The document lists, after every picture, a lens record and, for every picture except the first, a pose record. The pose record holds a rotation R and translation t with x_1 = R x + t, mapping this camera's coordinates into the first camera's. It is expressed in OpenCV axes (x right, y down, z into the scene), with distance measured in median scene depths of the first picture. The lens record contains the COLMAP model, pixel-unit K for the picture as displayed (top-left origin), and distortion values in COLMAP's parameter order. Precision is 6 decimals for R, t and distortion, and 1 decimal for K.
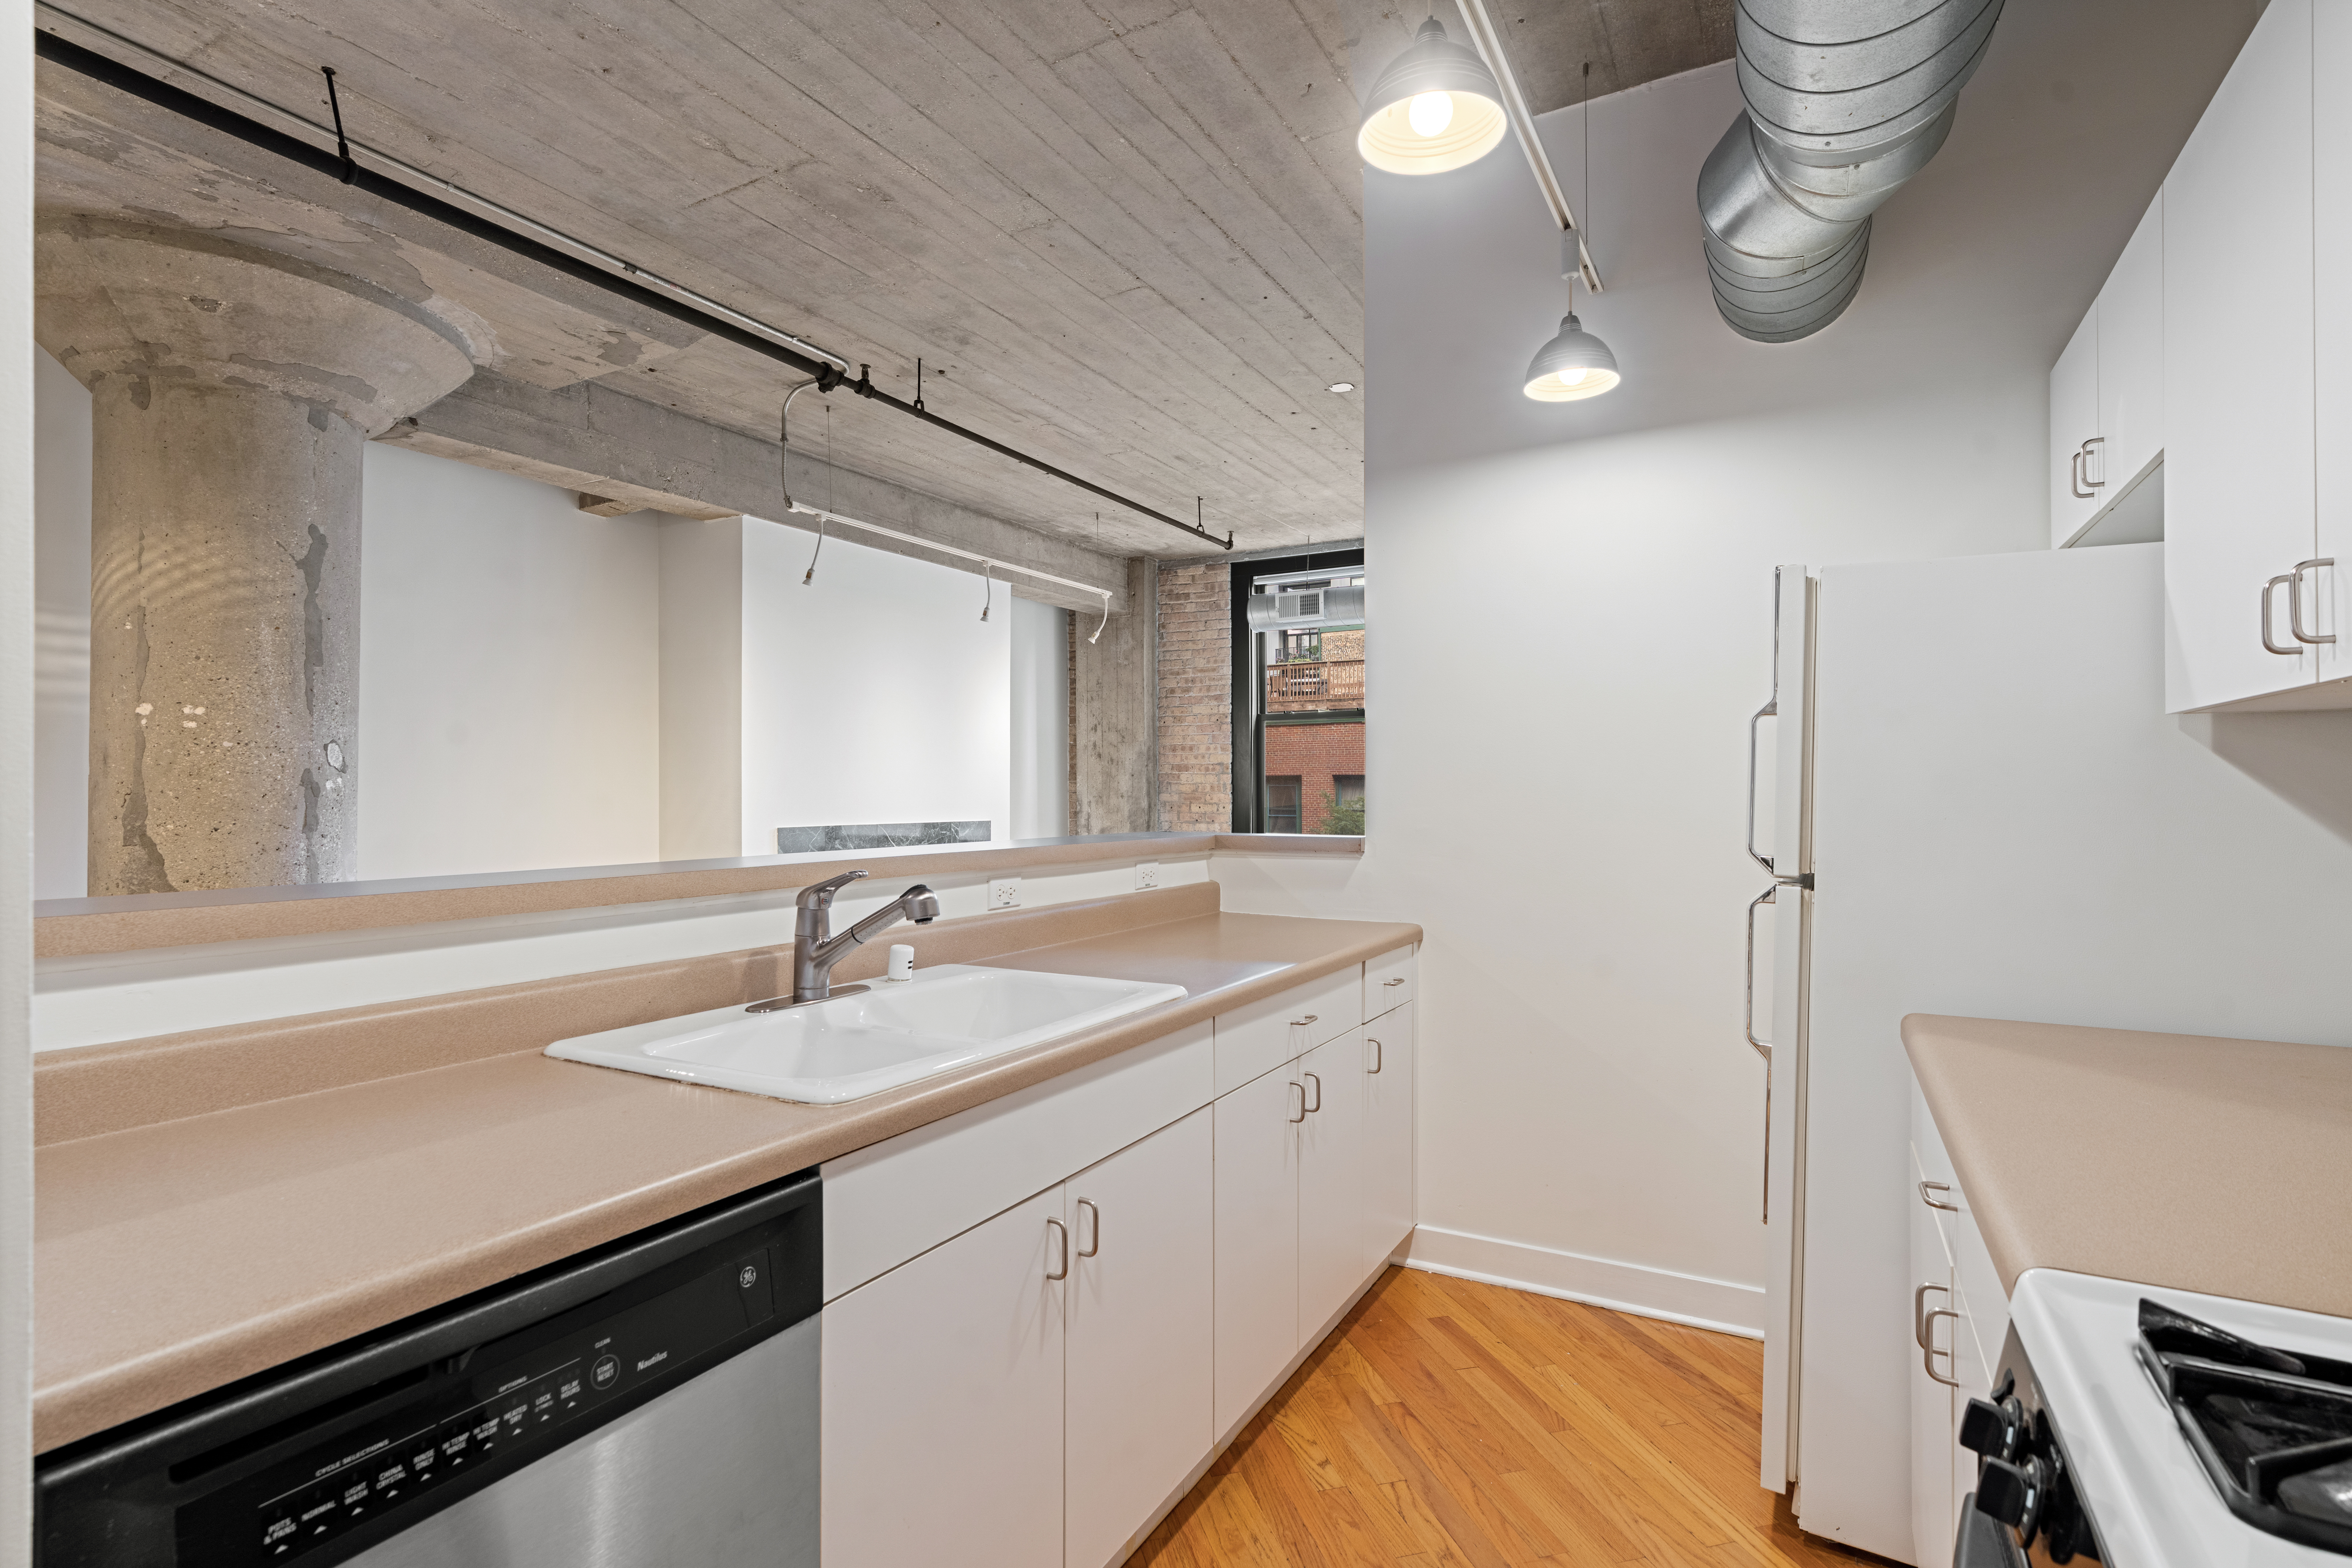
lens RADIAL K [[1125.1, 0, 1169.0], [0, 1125.1, 790.2], [0, 0, 1]] dist [-0.002776, 0.000735]
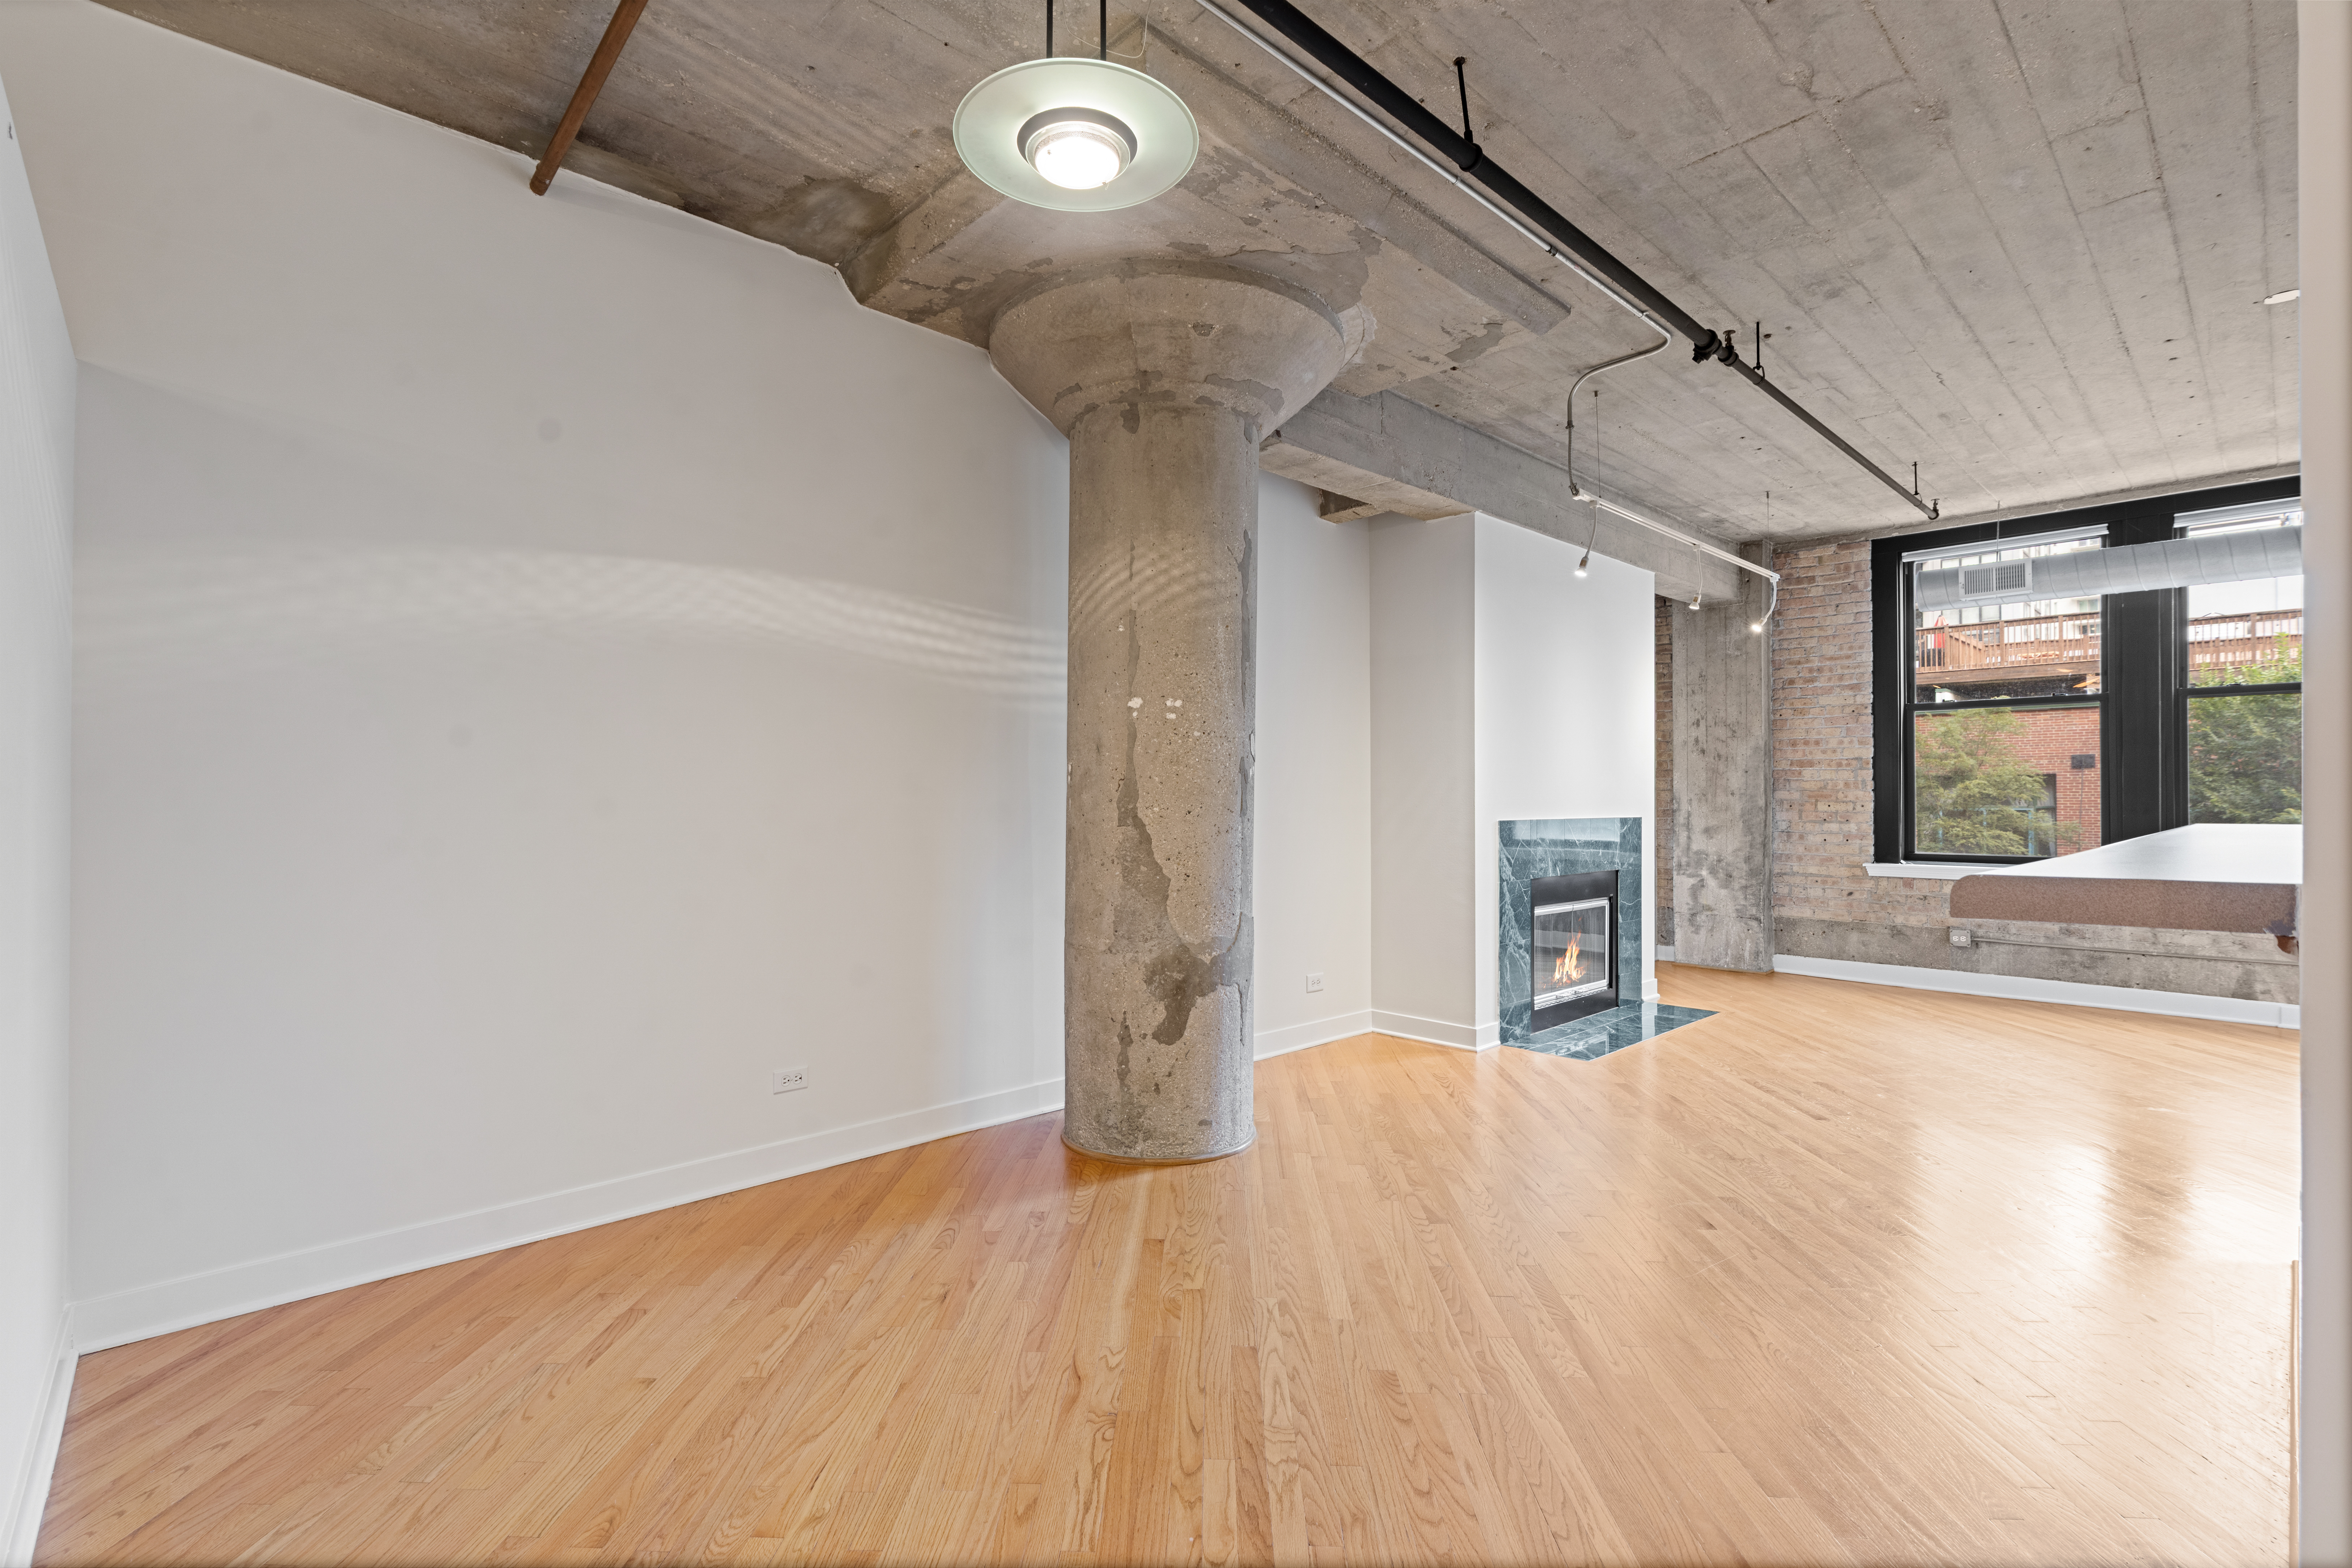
lens RADIAL K [[1064.9, 0, 1176.0], [0, 1064.9, 784.0], [0, 0, 1]] dist [-0.003014, 0.003418]
pose [[0.955963, -0.000803, -0.293485, -0.543579], [-0.002366, 0.999943, -0.010443, 0.018053], [0.293476, 0.010677, 0.955907, 0.009148]]
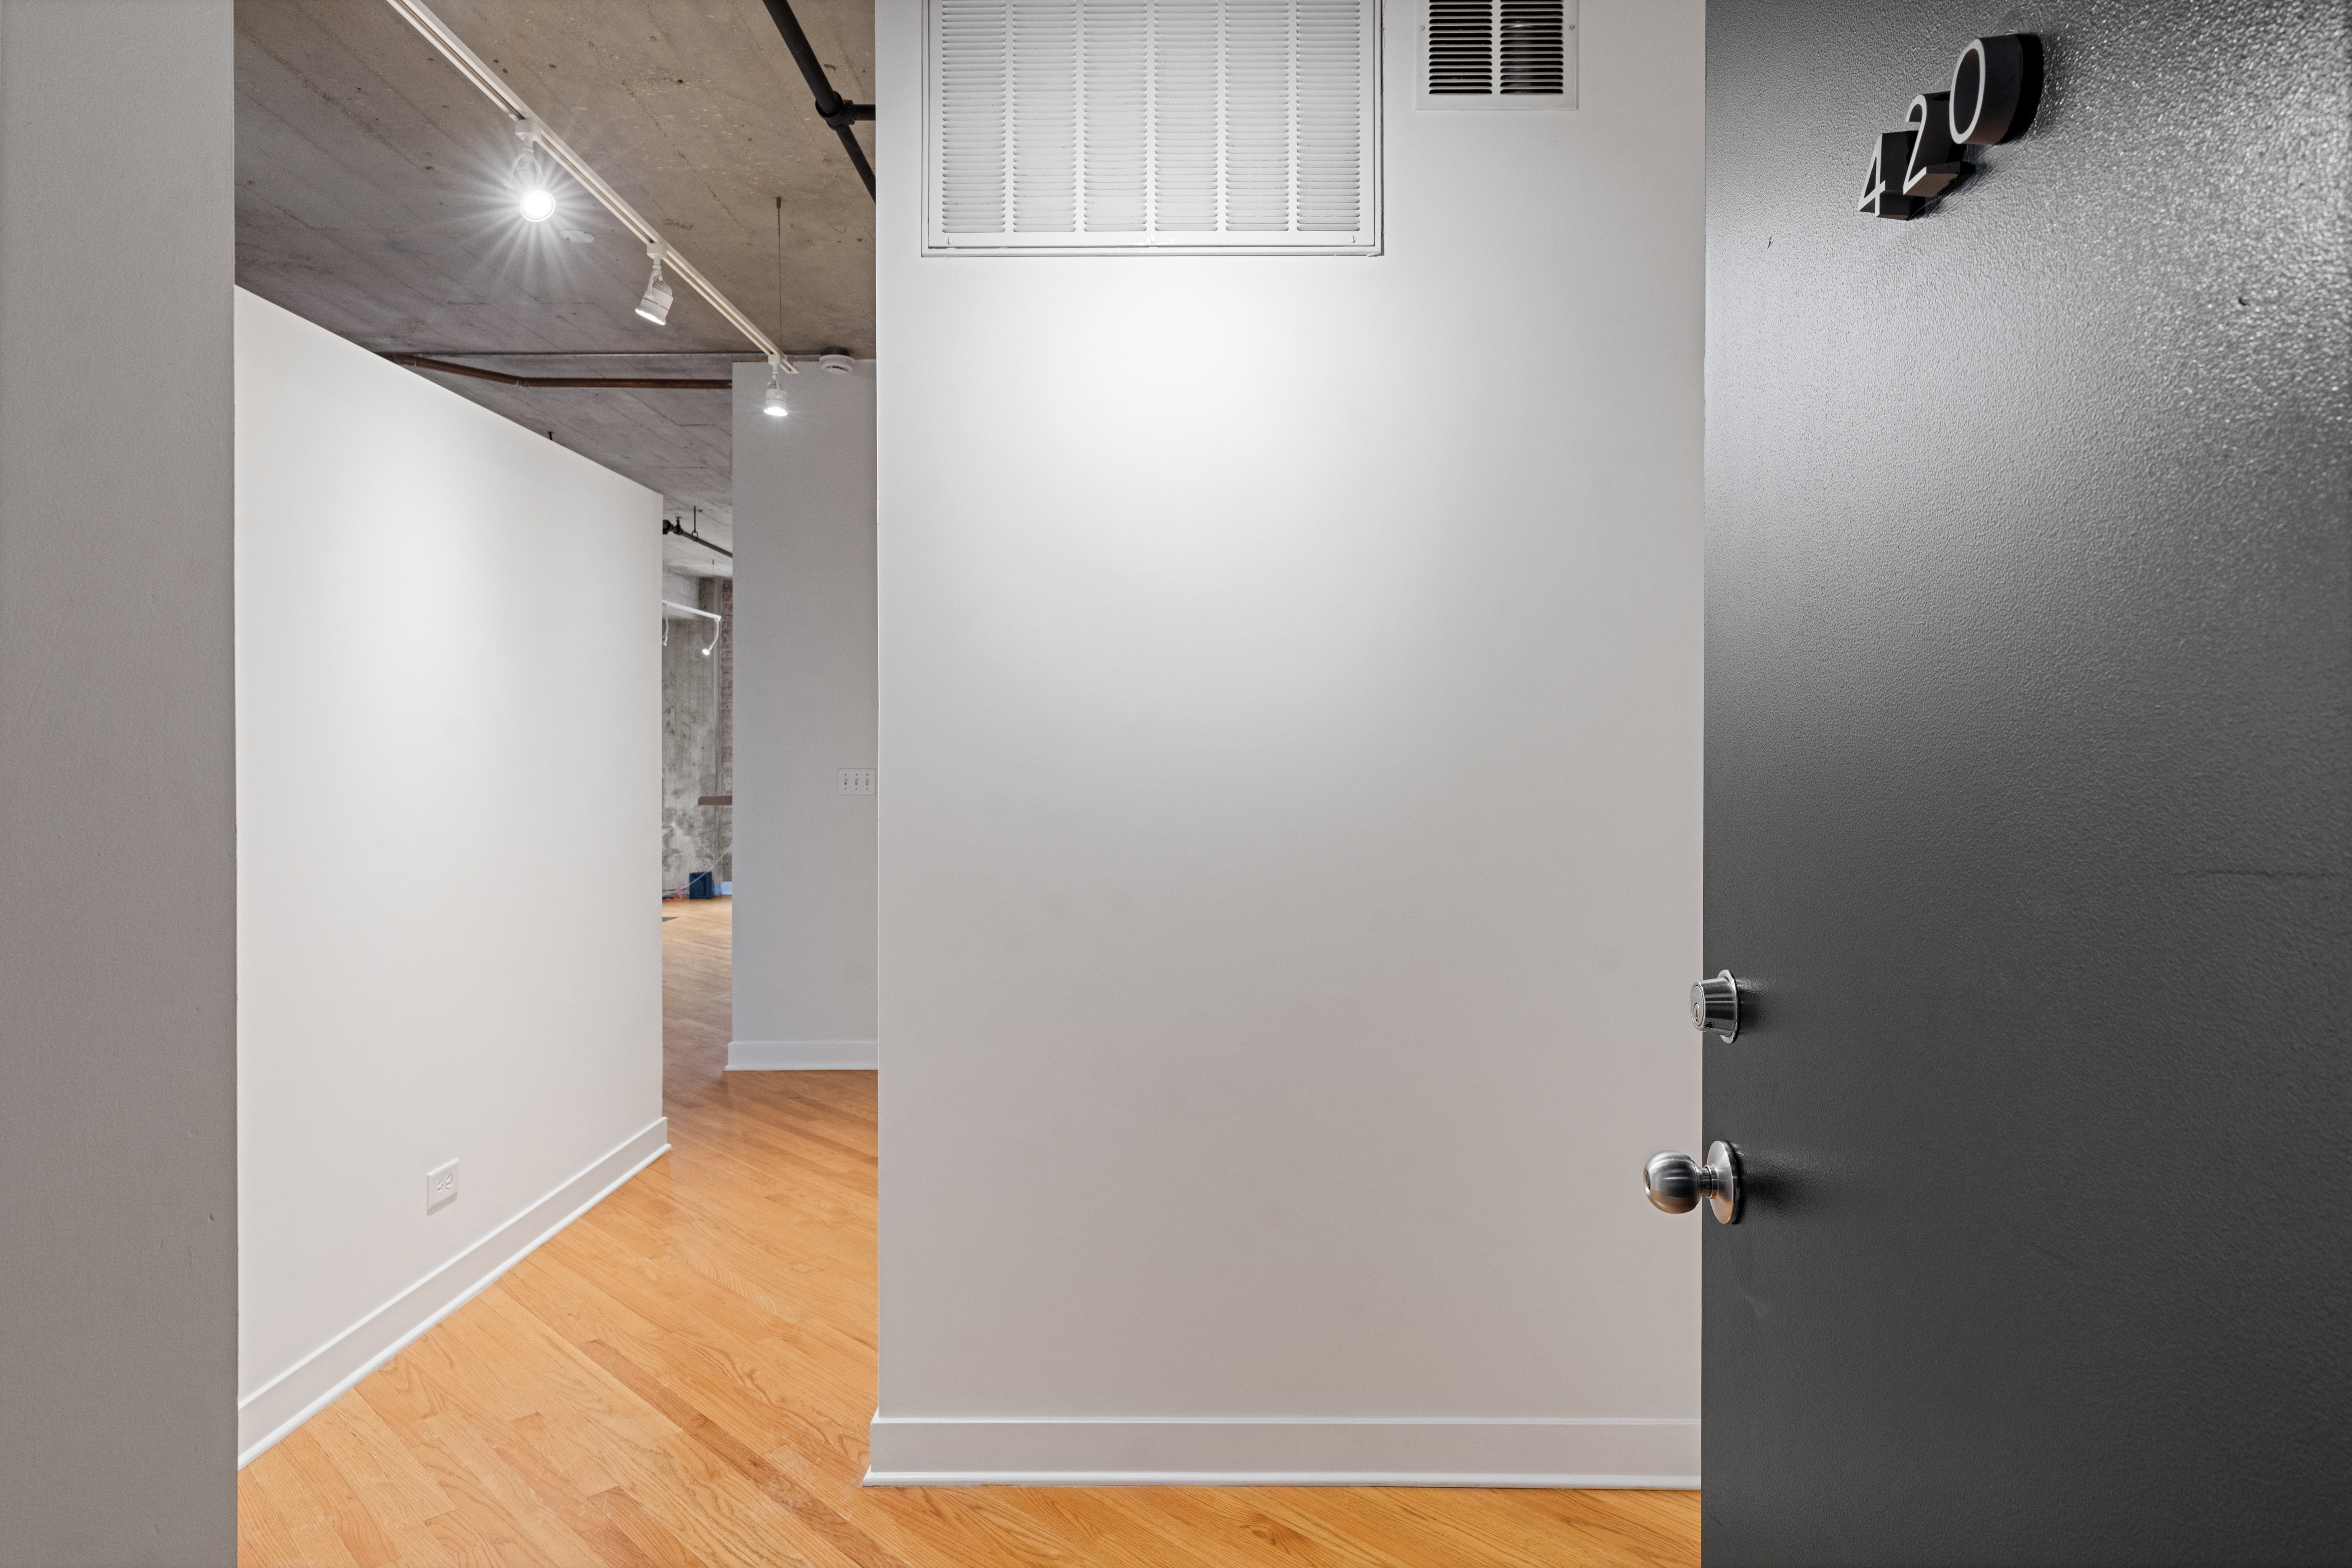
lens RADIAL K [[1323.9, 0, 1176.2], [0, 1323.9, 767.3], [0, 0, 1]] dist [0.014234, 0.000007]
pose [[0.871420, -0.002449, 0.490531, -0.722099], [-0.003567, 0.999929, 0.011330, -0.024929], [-0.490524, -0.011623, 0.871350, -1.370489]]
